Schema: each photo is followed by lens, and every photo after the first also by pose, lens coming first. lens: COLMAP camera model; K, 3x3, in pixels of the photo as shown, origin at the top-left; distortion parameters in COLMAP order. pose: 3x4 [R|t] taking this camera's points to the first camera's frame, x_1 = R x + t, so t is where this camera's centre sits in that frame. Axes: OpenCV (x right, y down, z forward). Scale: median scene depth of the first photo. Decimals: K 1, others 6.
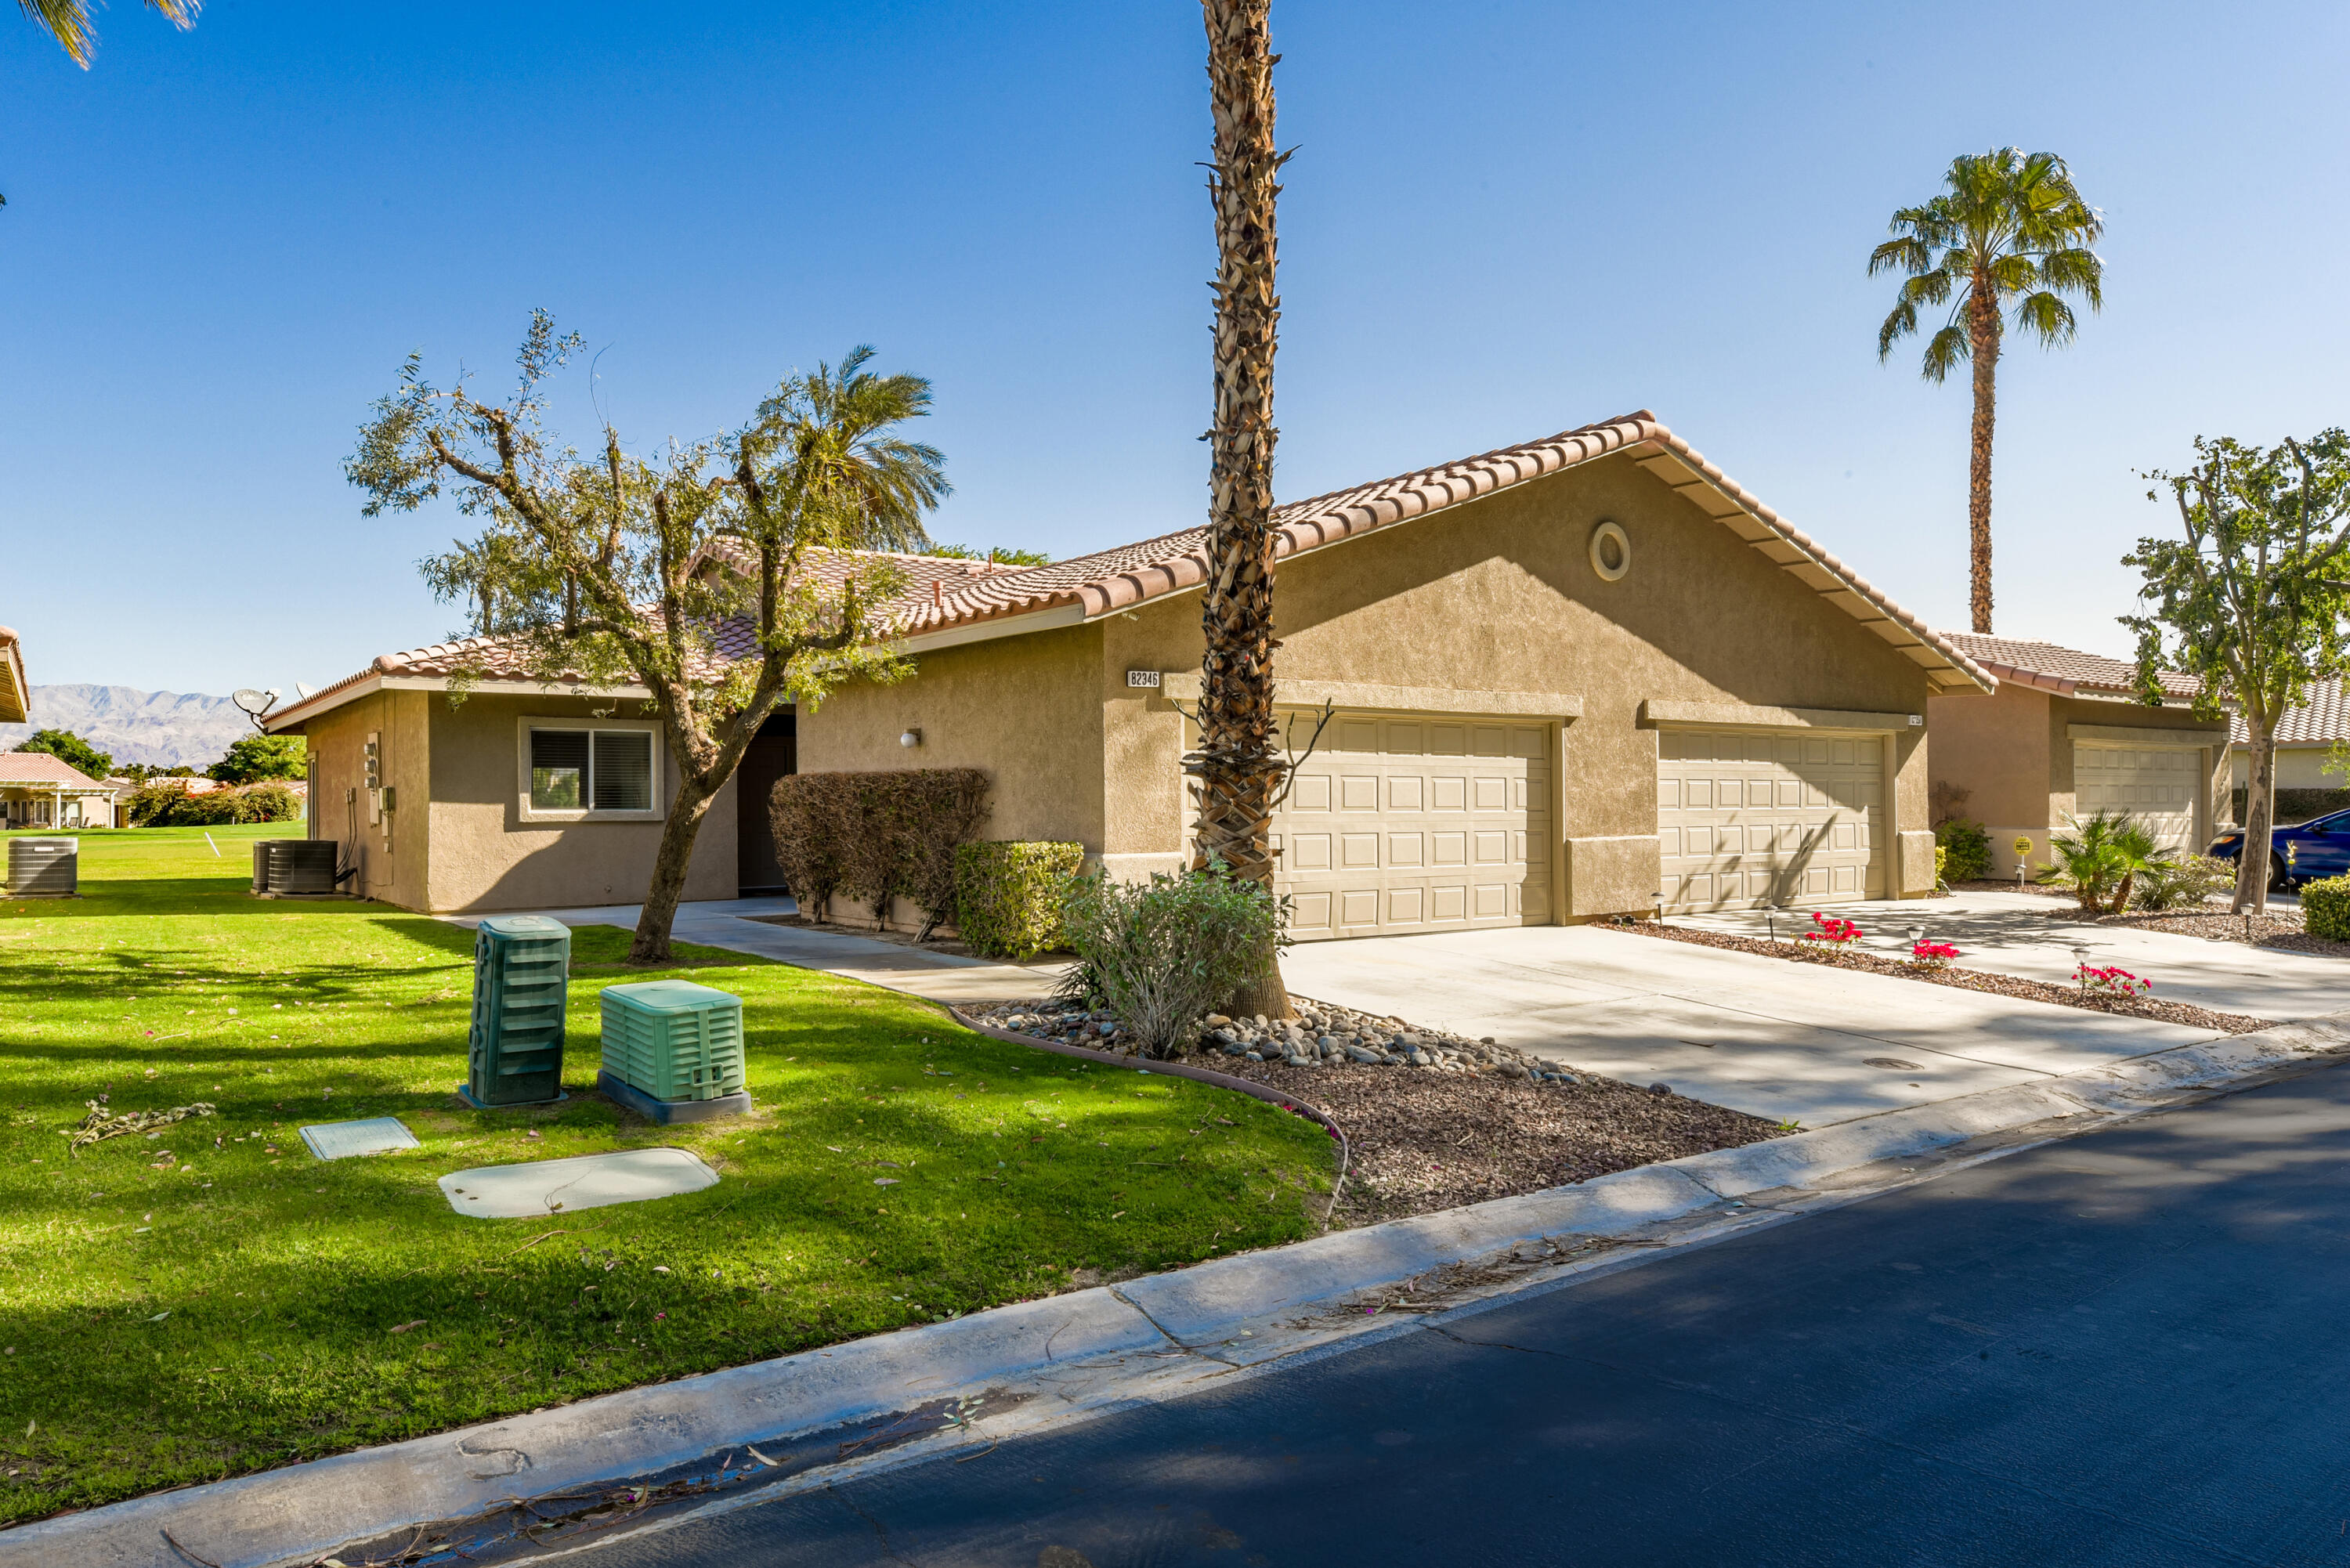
lens RADIAL K [[1526.5, 0, 1169.1], [0, 1526.5, 776.0], [0, 0, 1]] dist [0.002726, 0.000593]
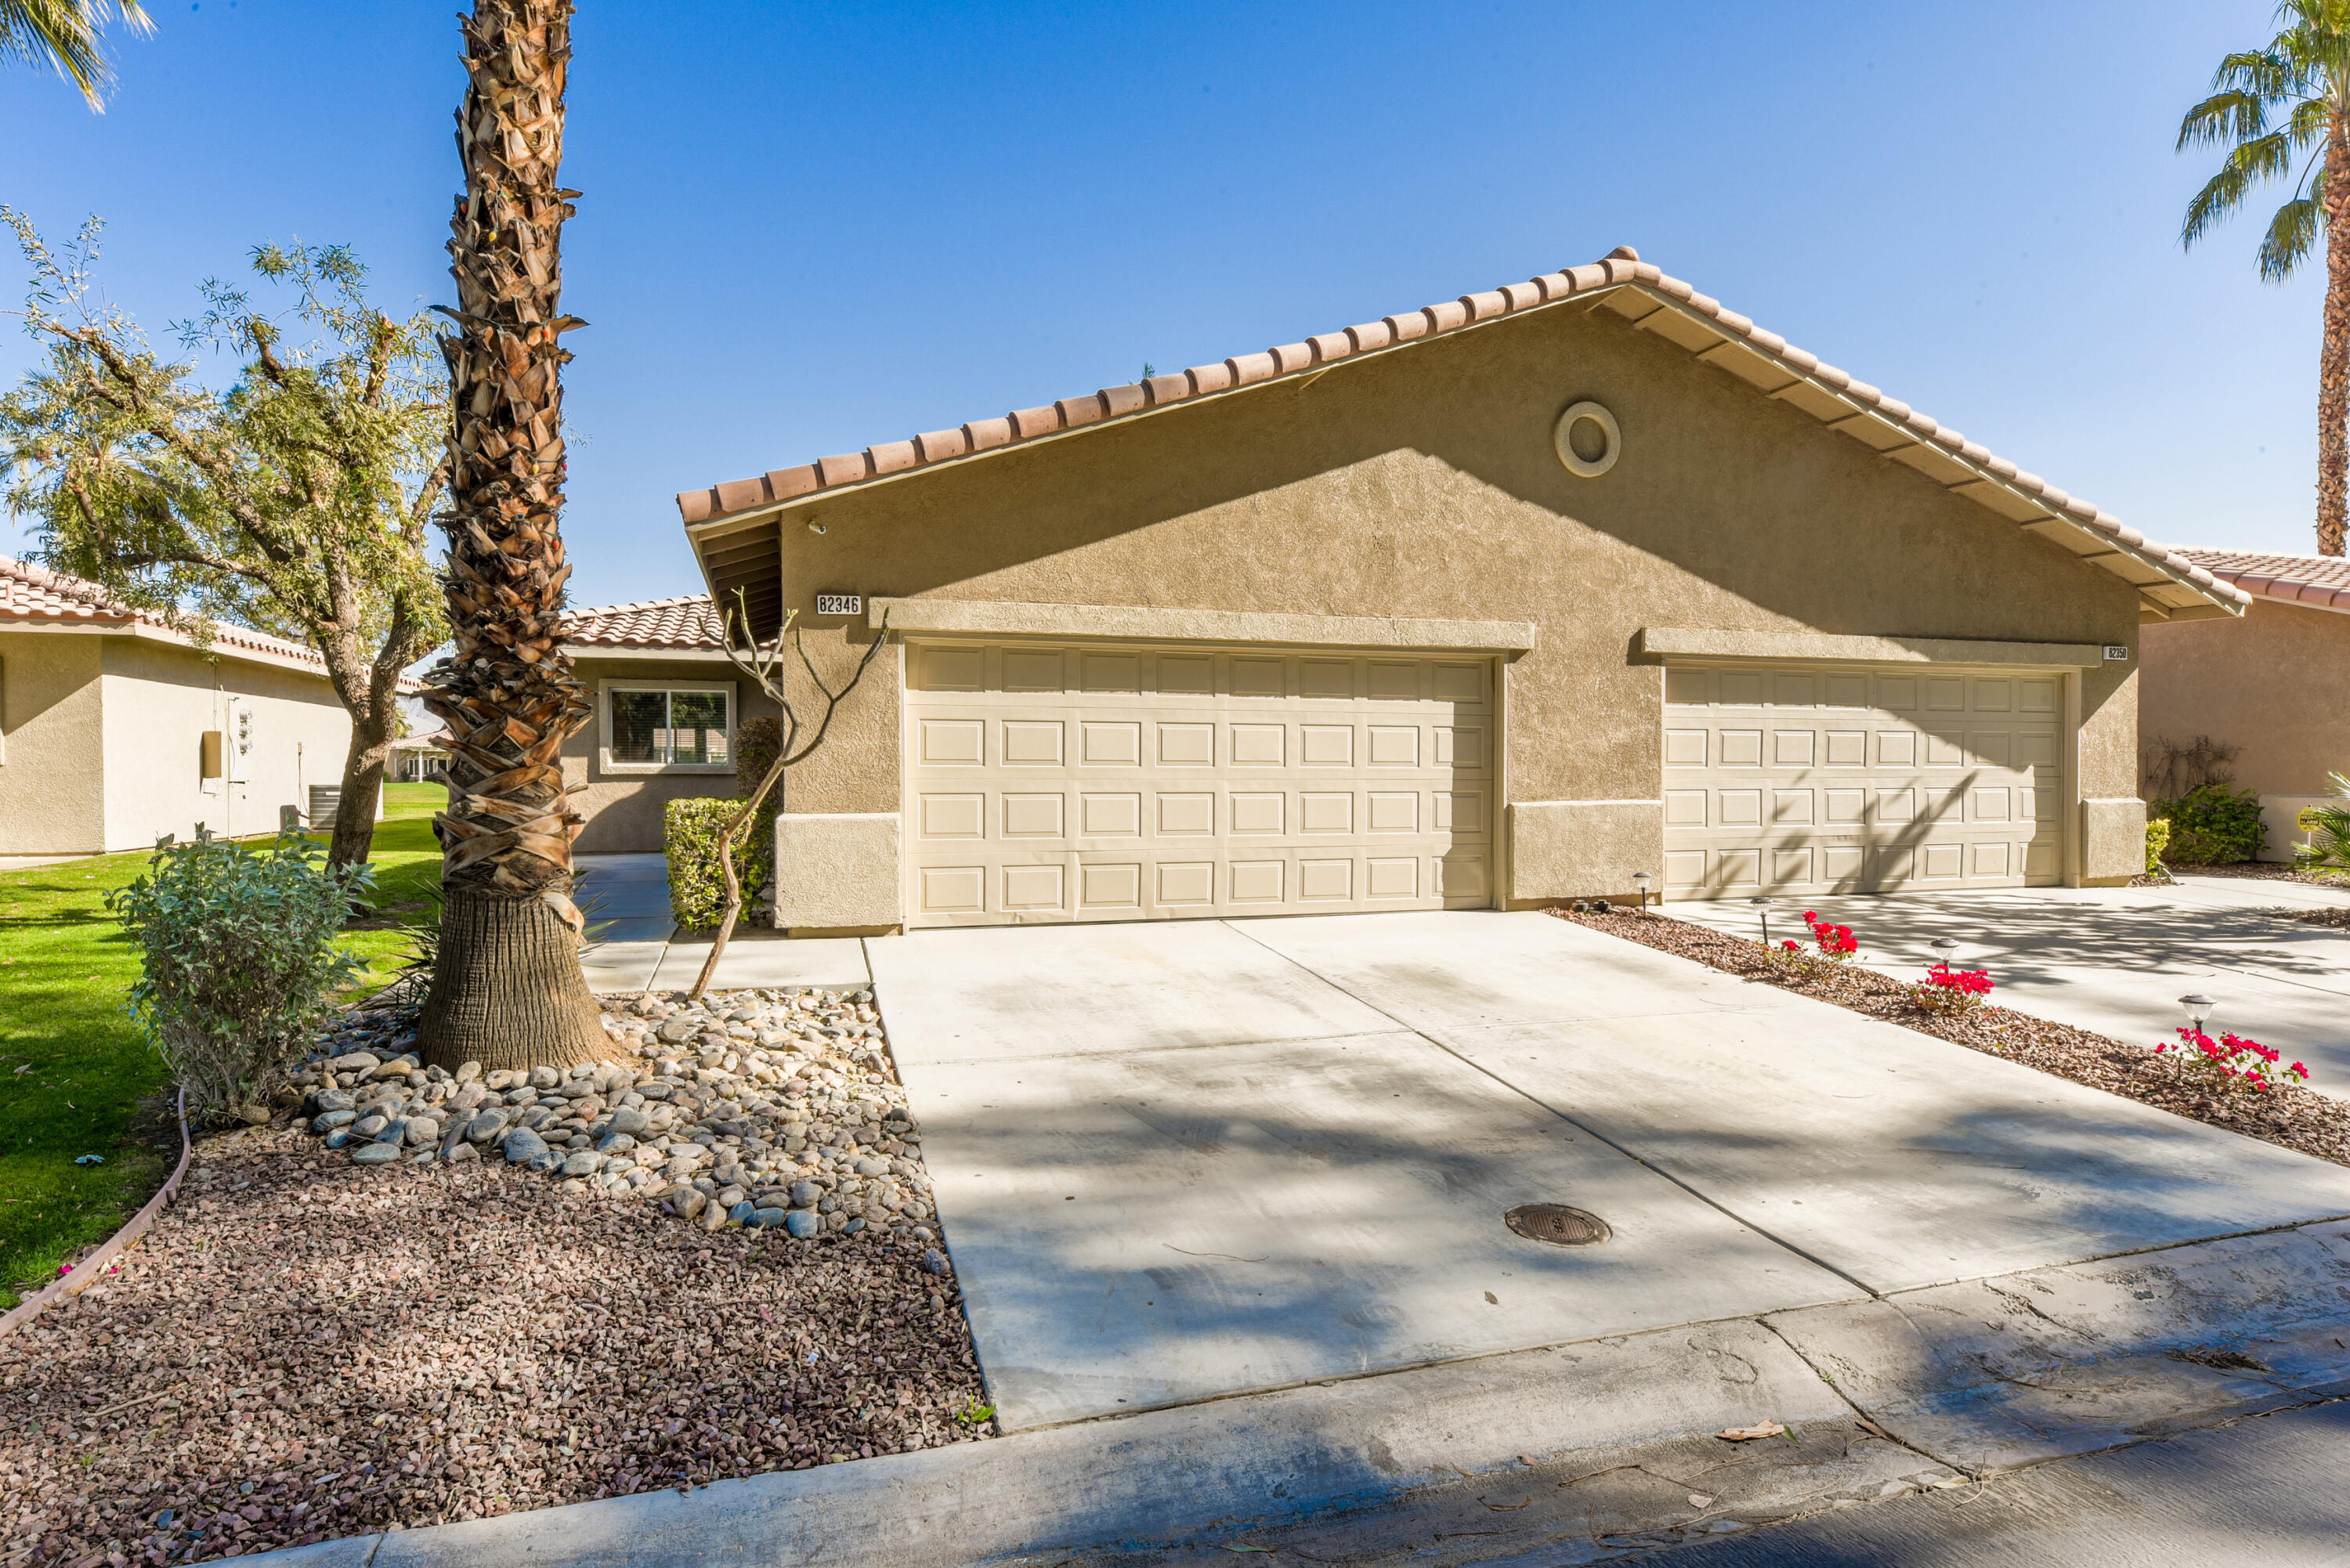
lens RADIAL K [[1228.6, 0, 1173.9], [0, 1228.6, 779.0], [0, 0, 1]] dist [0.005998, -0.002441]
pose [[0.949889, 0.007969, -0.312486, 0.282197], [0.001153, 0.999579, 0.028996, 0.009443], [0.312585, -0.027904, 0.949480, 0.321097]]
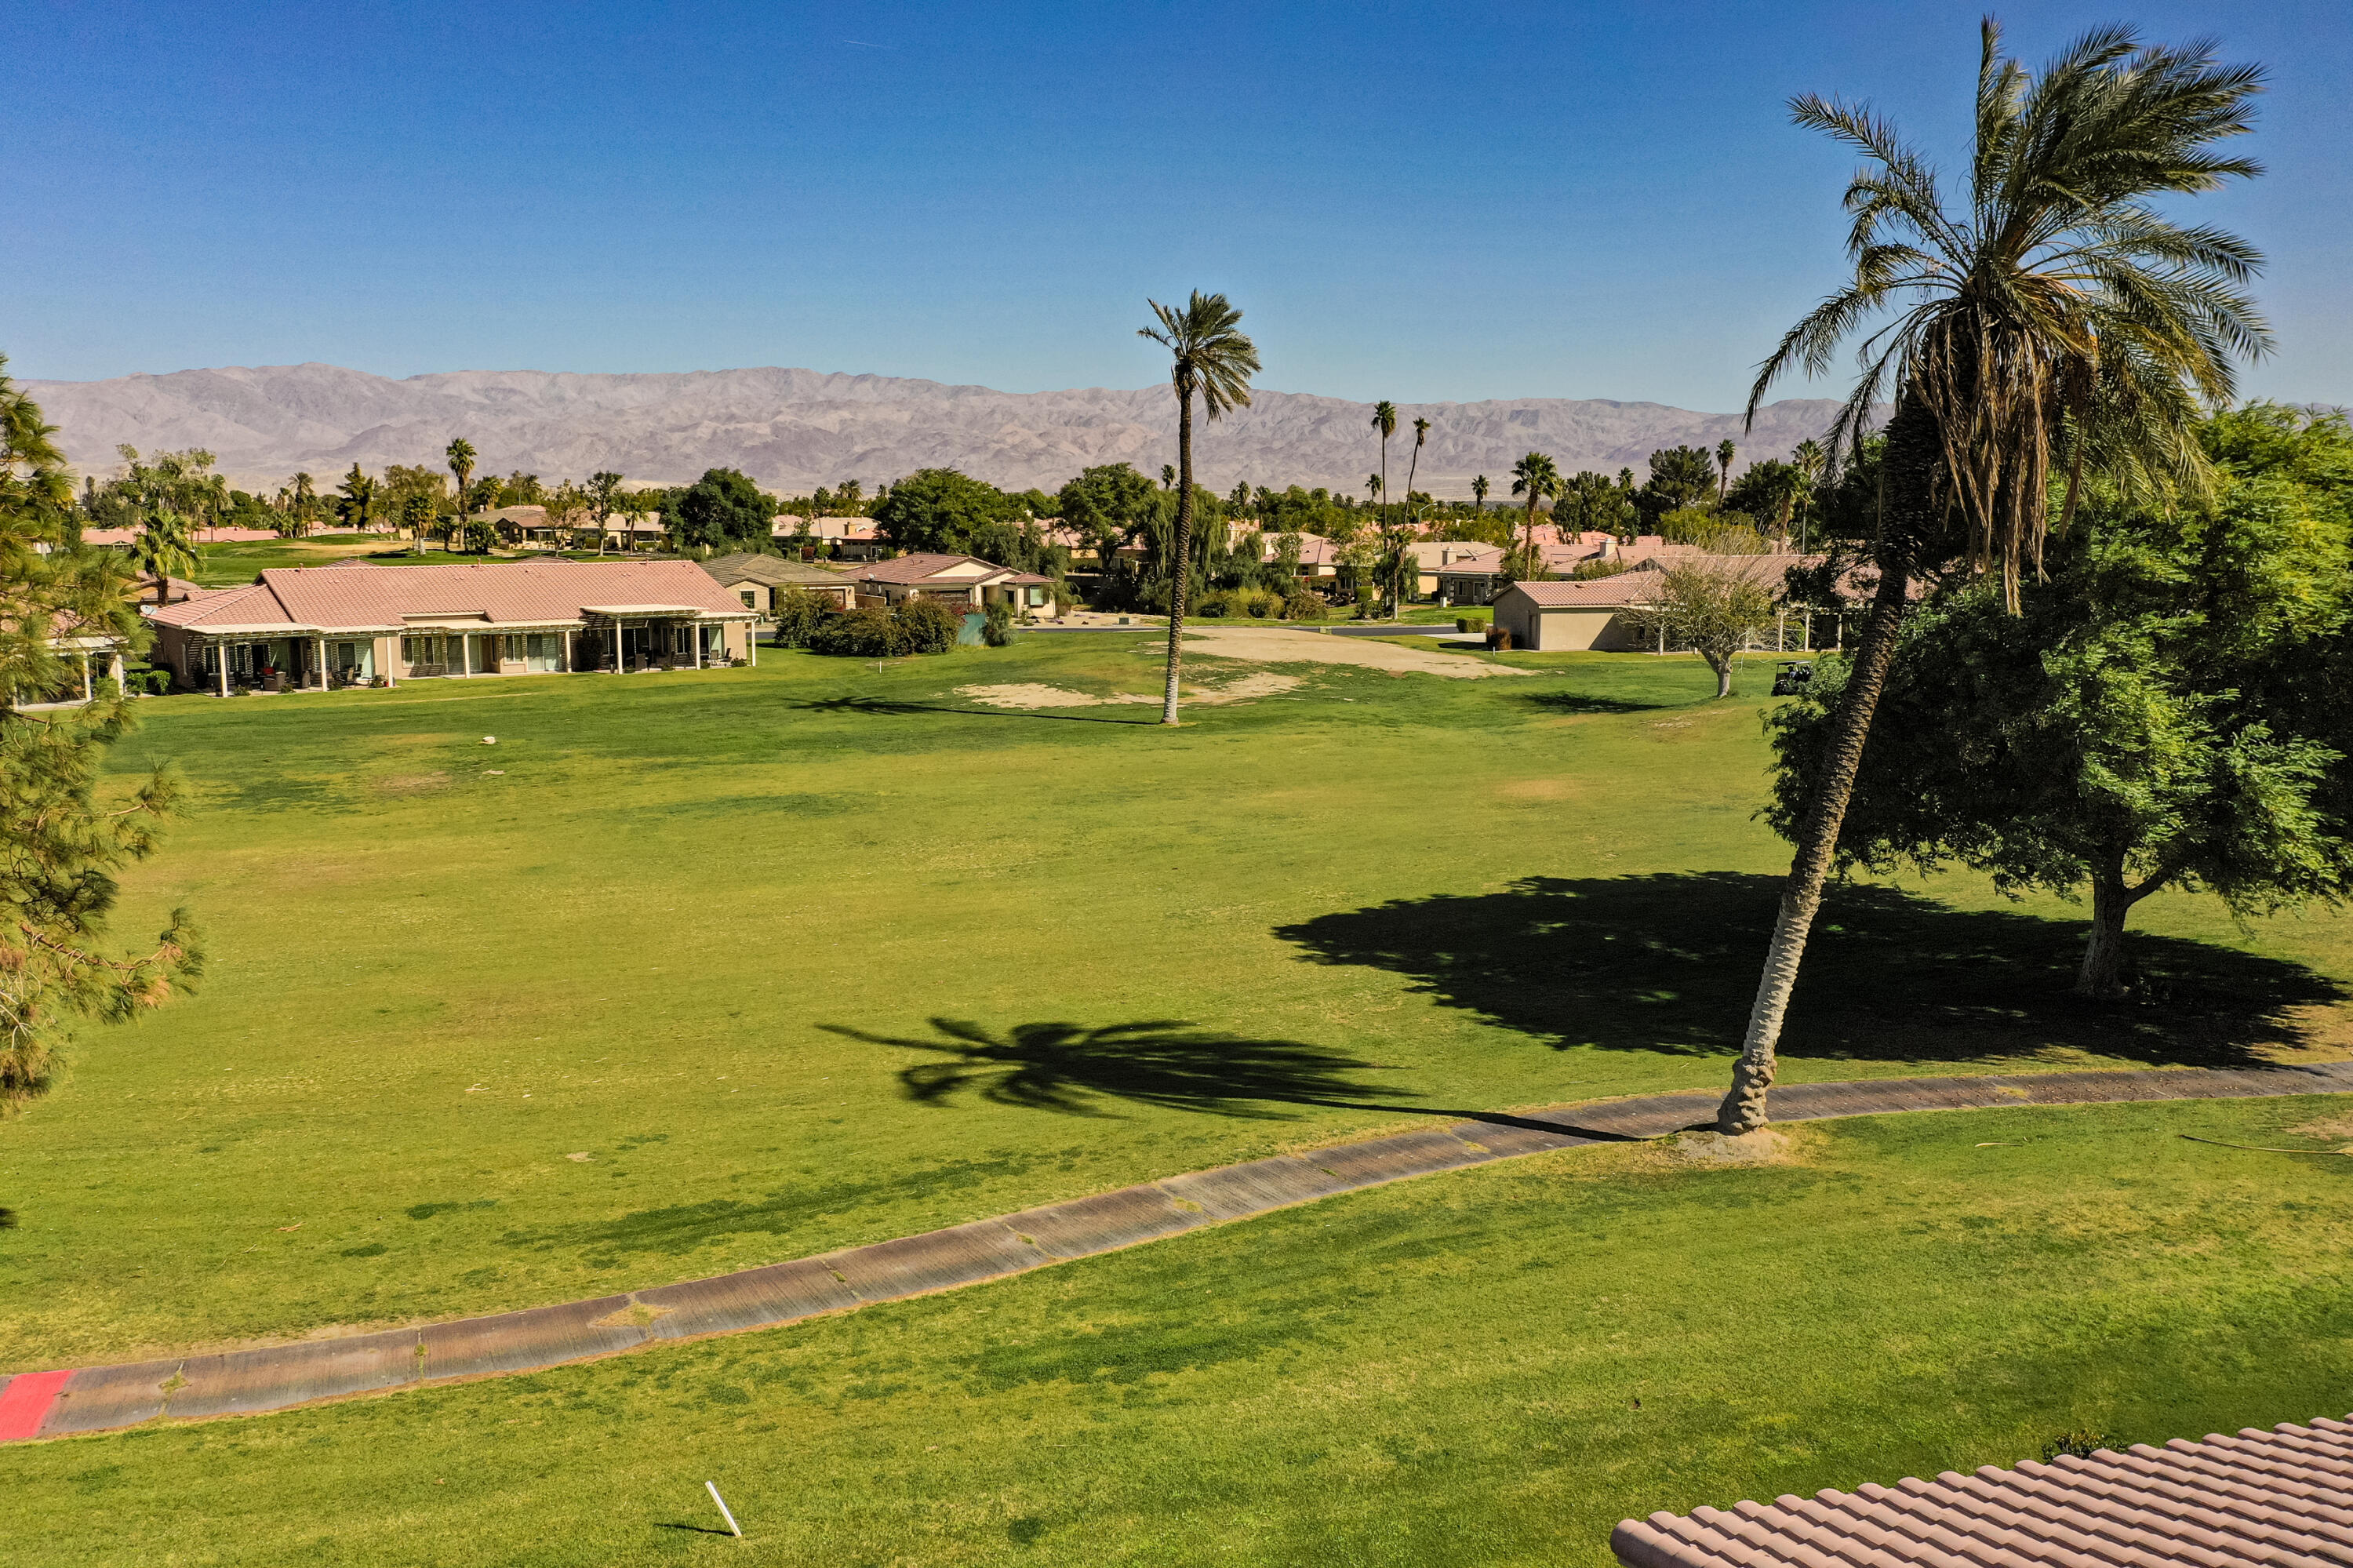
lens RADIAL K [[1847.9, 0, 1166.4], [0, 1847.9, 747.7], [0, 0, 1]] dist [-0.021630, -0.006302]
pose [[0.917209, 0.058623, -0.394071, -0.645217], [0.003200, 0.987999, 0.154426, -0.461529], [0.398394, -0.142902, 0.906014, 1.217154]]
